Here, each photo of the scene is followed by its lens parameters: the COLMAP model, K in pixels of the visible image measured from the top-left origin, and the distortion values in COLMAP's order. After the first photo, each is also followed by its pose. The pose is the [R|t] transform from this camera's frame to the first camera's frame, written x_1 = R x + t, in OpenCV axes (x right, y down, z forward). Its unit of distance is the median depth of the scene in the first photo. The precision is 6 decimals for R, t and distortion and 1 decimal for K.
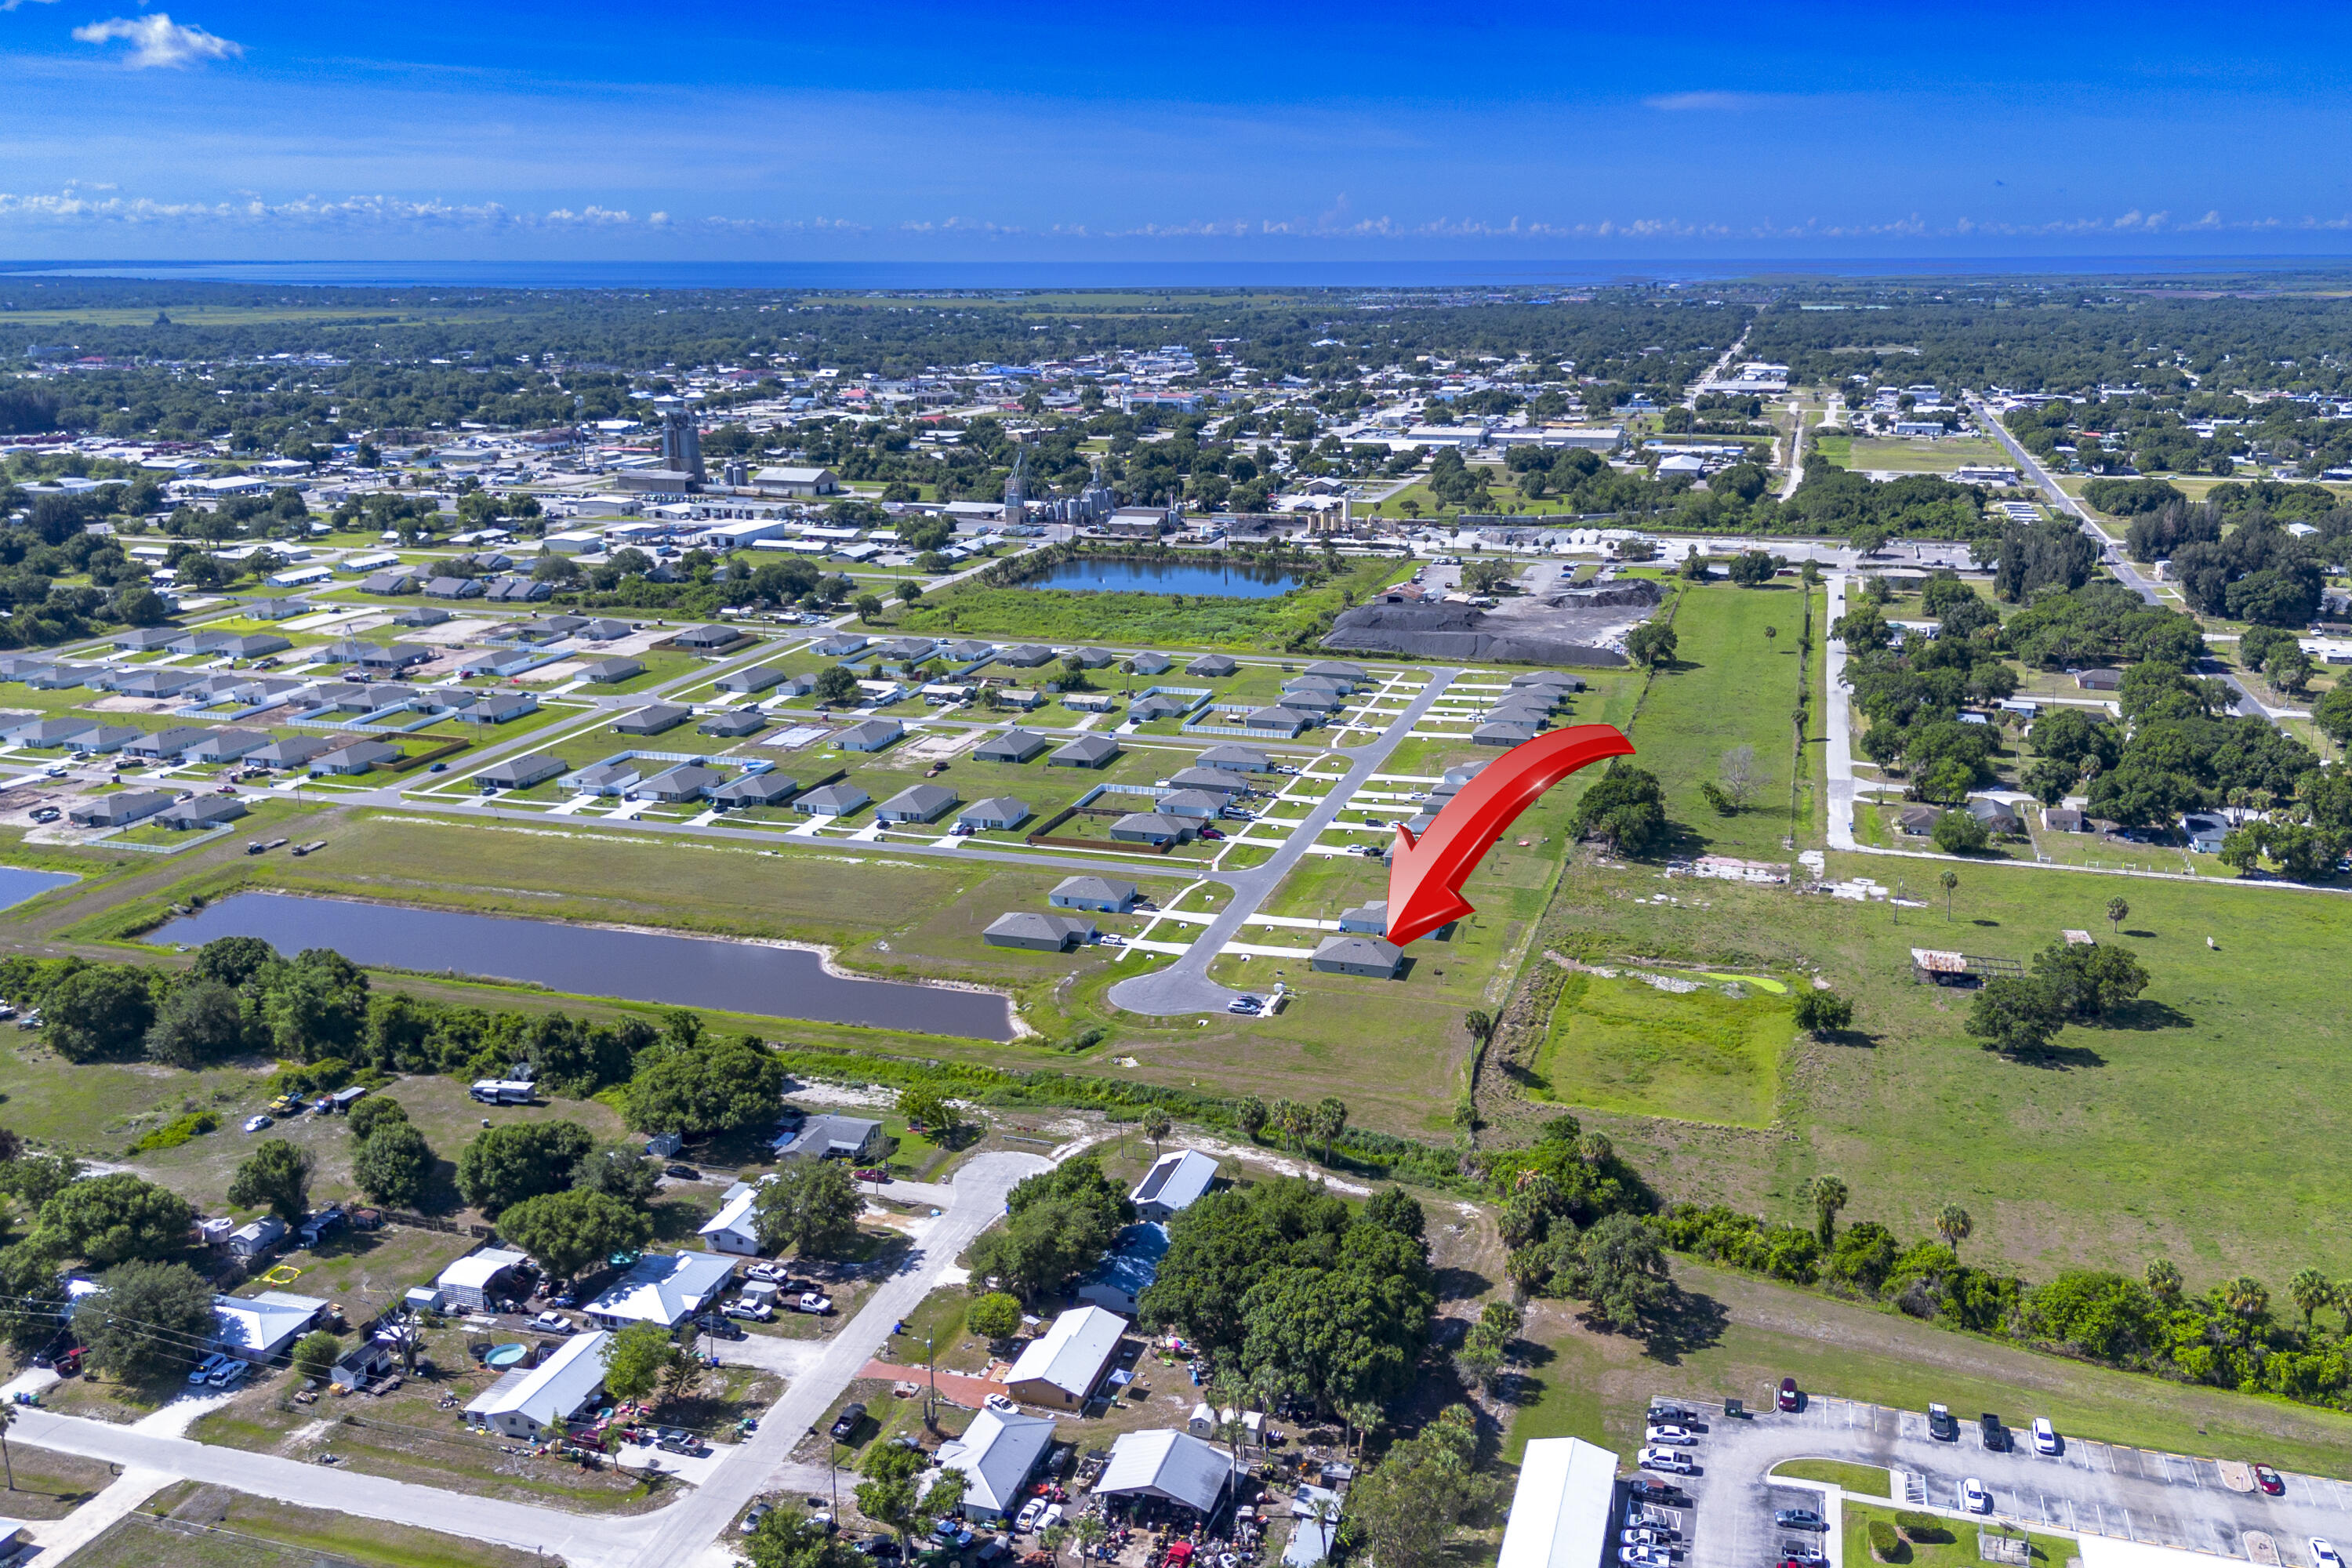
lens RADIAL K [[1999.2, 0, 1182.4], [0, 1999.2, 771.8], [0, 0, 1]] dist [0.065814, -0.059244]
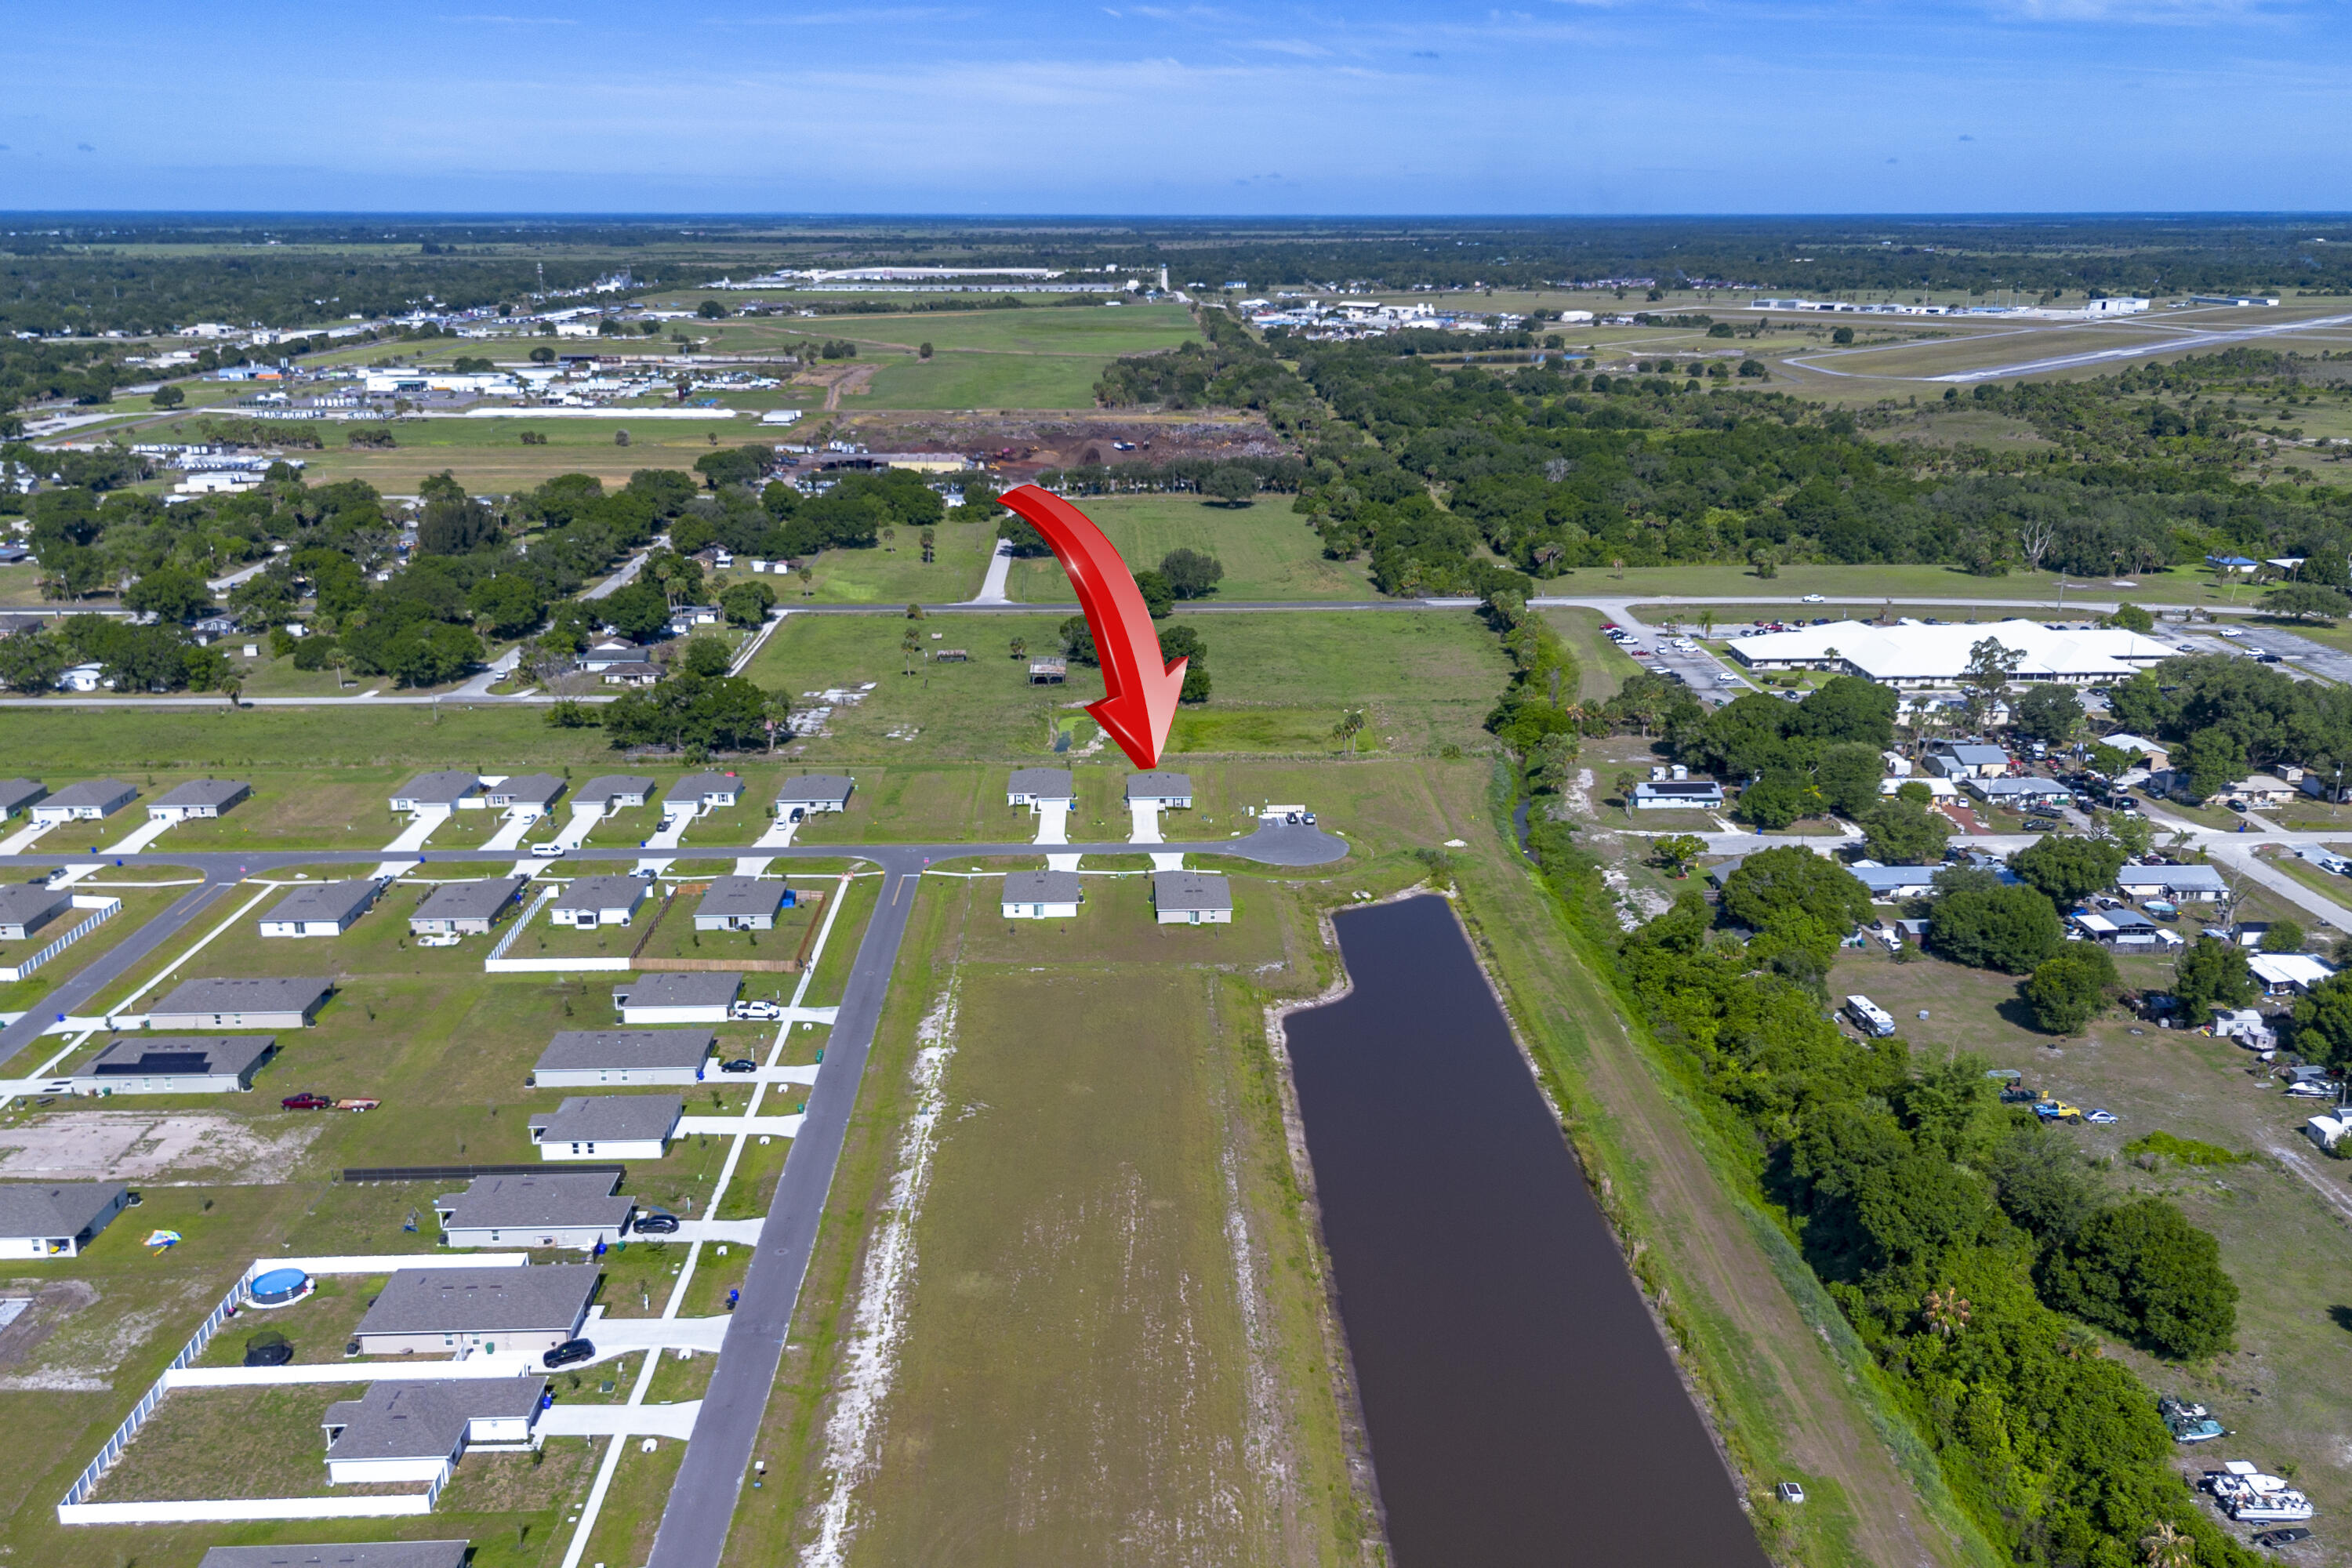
lens RADIAL K [[1999.2, 0, 1182.4], [0, 1999.2, 771.8], [0, 0, 1]] dist [0.065814, -0.059244]
pose [[-0.329832, -0.255963, 0.908677, -0.574949], [0.233652, 0.910460, 0.341276, -0.180782], [-0.914668, 0.324878, -0.240493, 0.815150]]
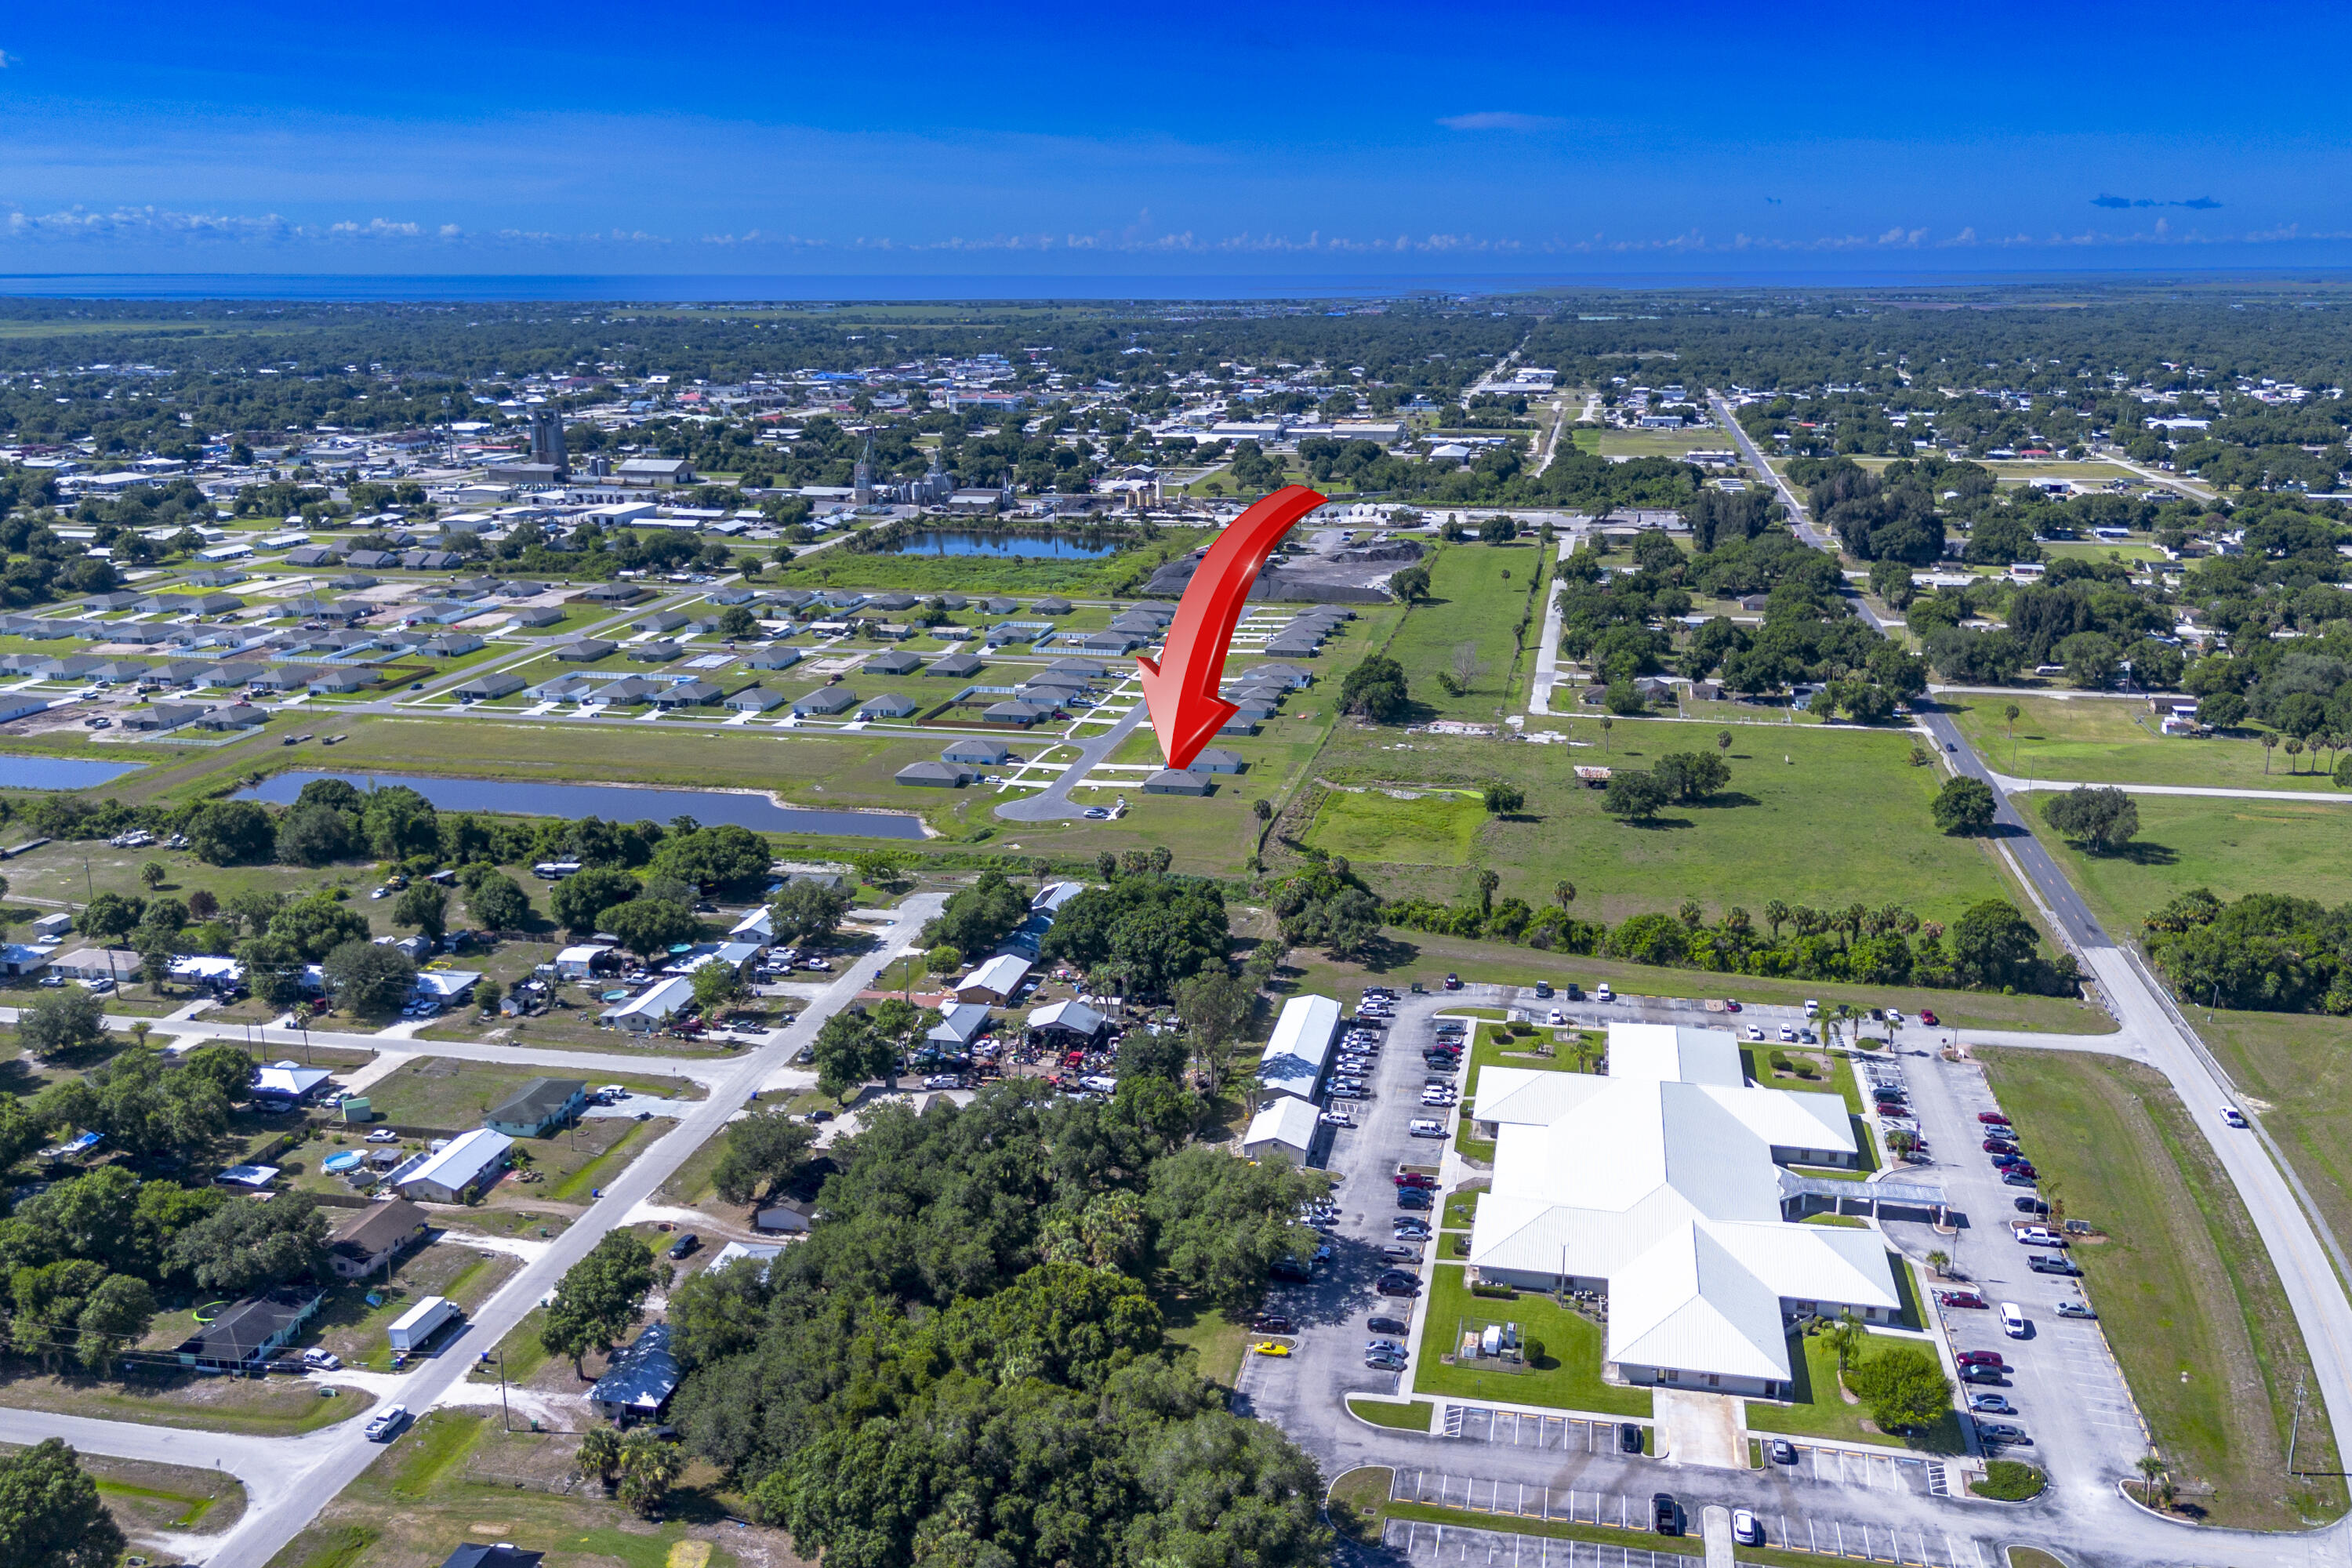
lens RADIAL K [[1981.7, 0, 1183.0], [0, 1981.7, 790.7], [0, 0, 1]] dist [0.088226, -0.123204]
pose [[0.995526, -0.024761, 0.091189, -0.020184], [0.024388, 0.999689, 0.005197, 0.060175], [-0.091289, -0.002949, 0.995820, -0.220923]]
